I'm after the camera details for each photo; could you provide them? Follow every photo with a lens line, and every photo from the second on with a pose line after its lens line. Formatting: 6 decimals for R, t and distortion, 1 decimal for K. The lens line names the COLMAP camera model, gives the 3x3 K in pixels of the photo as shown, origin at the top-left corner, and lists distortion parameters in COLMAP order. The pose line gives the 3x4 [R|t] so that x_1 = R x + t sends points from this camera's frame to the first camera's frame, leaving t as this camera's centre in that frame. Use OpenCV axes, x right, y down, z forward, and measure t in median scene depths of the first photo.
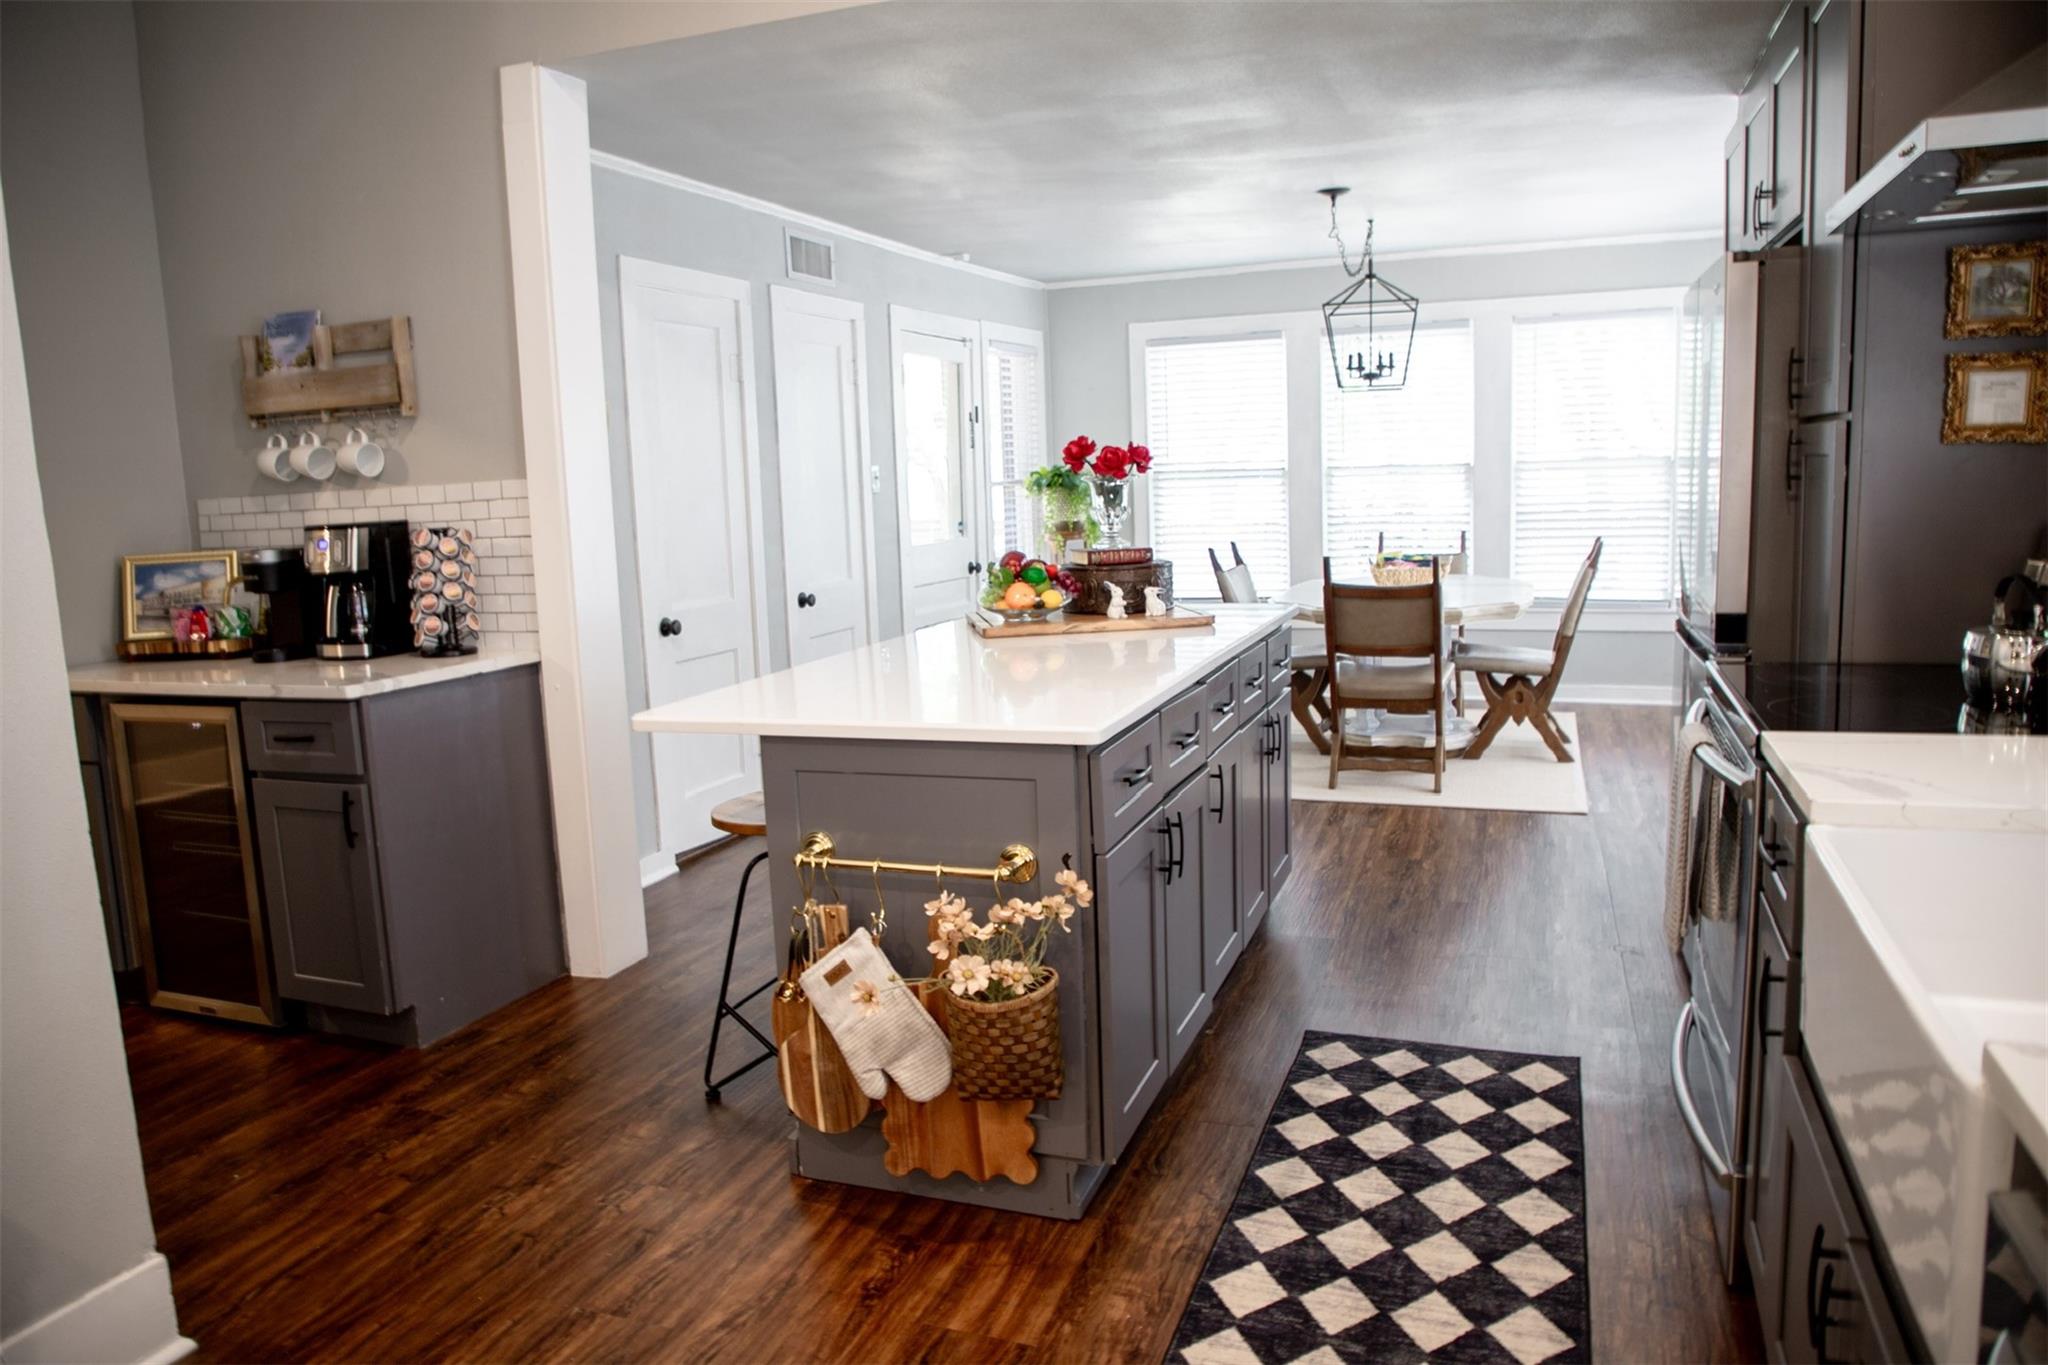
lens RADIAL K [[1360.6, 0, 1022.7], [0, 1360.6, 678.9], [0, 0, 1]] dist [-0.072396, 0.003864]
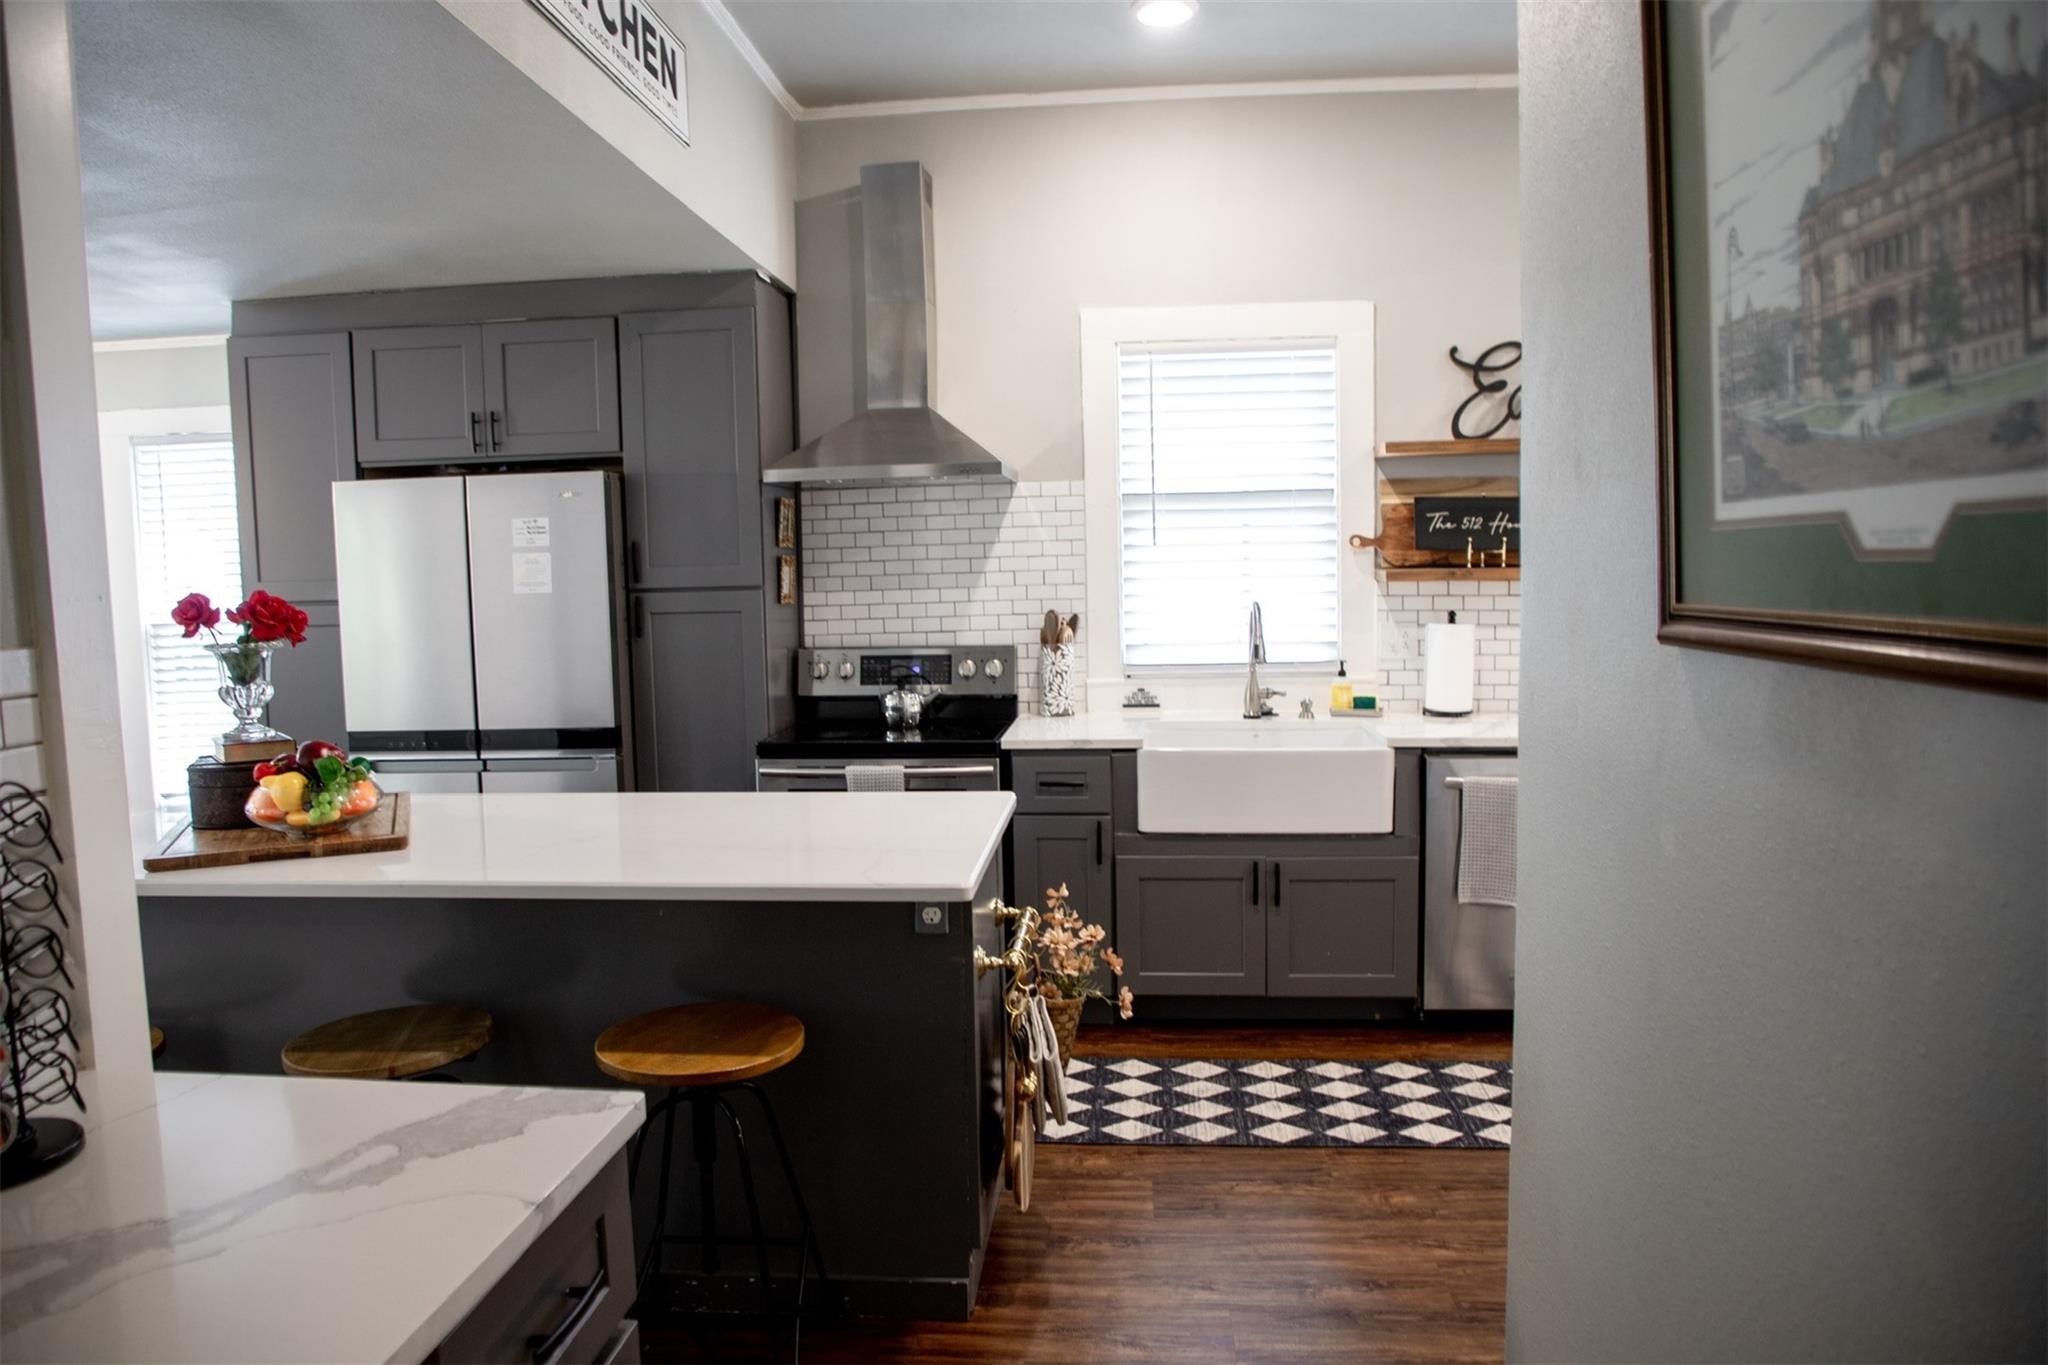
lens RADIAL K [[1360.6, 0, 1022.7], [0, 1360.6, 678.9], [0, 0, 1]] dist [-0.072396, 0.003864]
pose [[-0.271149, -0.014534, 0.962428, -0.726201], [0.176459, 0.982189, 0.064547, -0.151414], [-0.946224, 0.187331, -0.263754, 1.059402]]
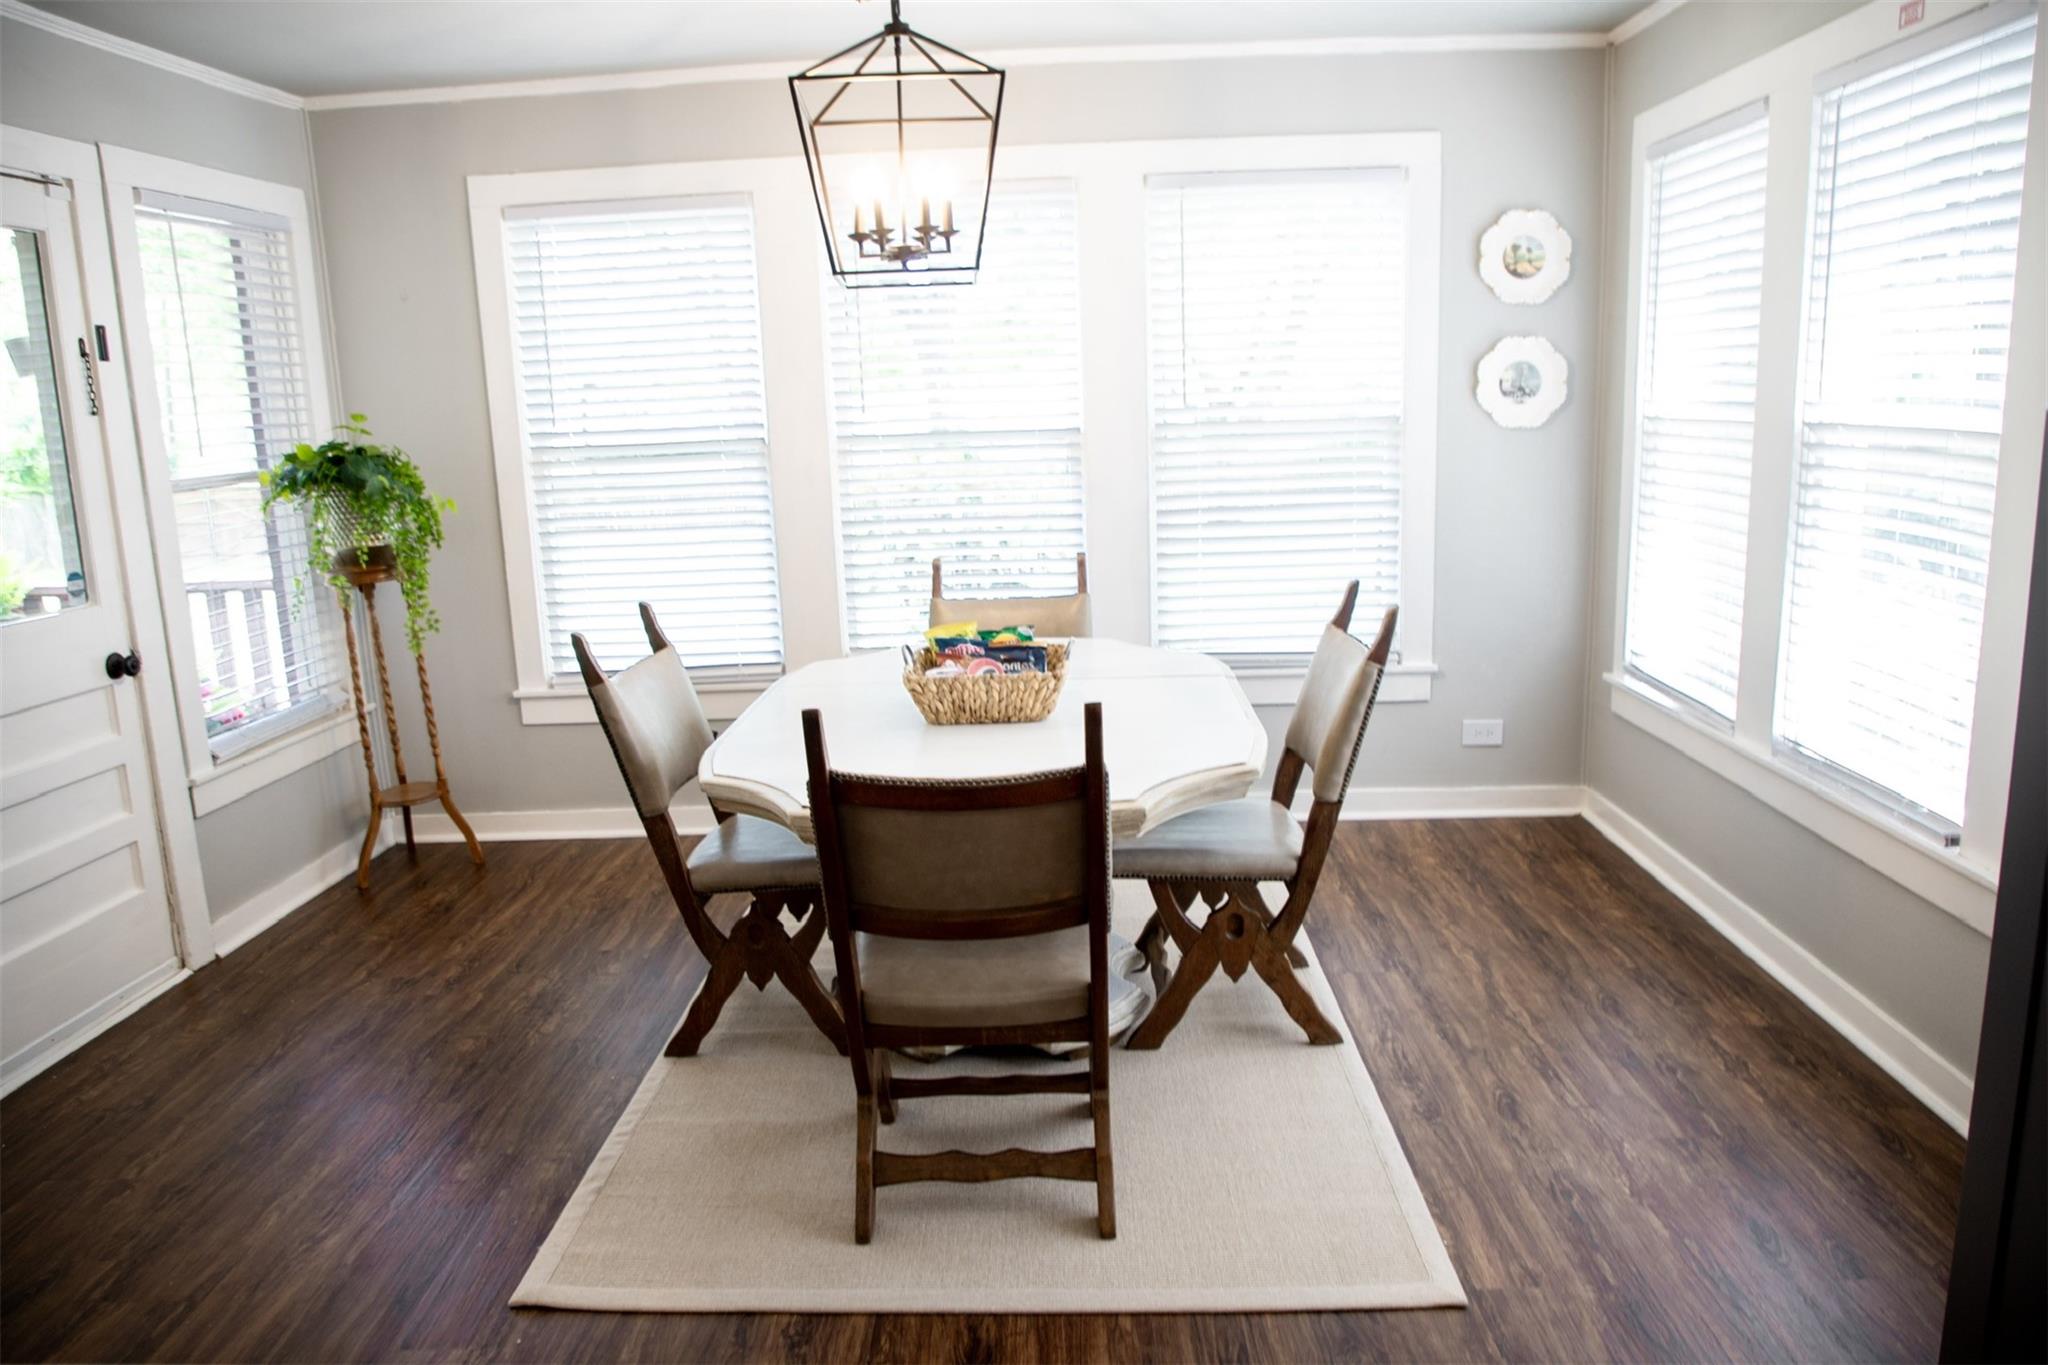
lens RADIAL K [[1360.6, 0, 1022.7], [0, 1360.6, 678.9], [0, 0, 1]] dist [-0.072396, 0.003864]
pose [[0.945121, -0.059717, 0.321218, 0.140566], [0.047444, 0.997818, 0.045908, -0.099674], [-0.323259, -0.028149, 0.945892, 0.551605]]
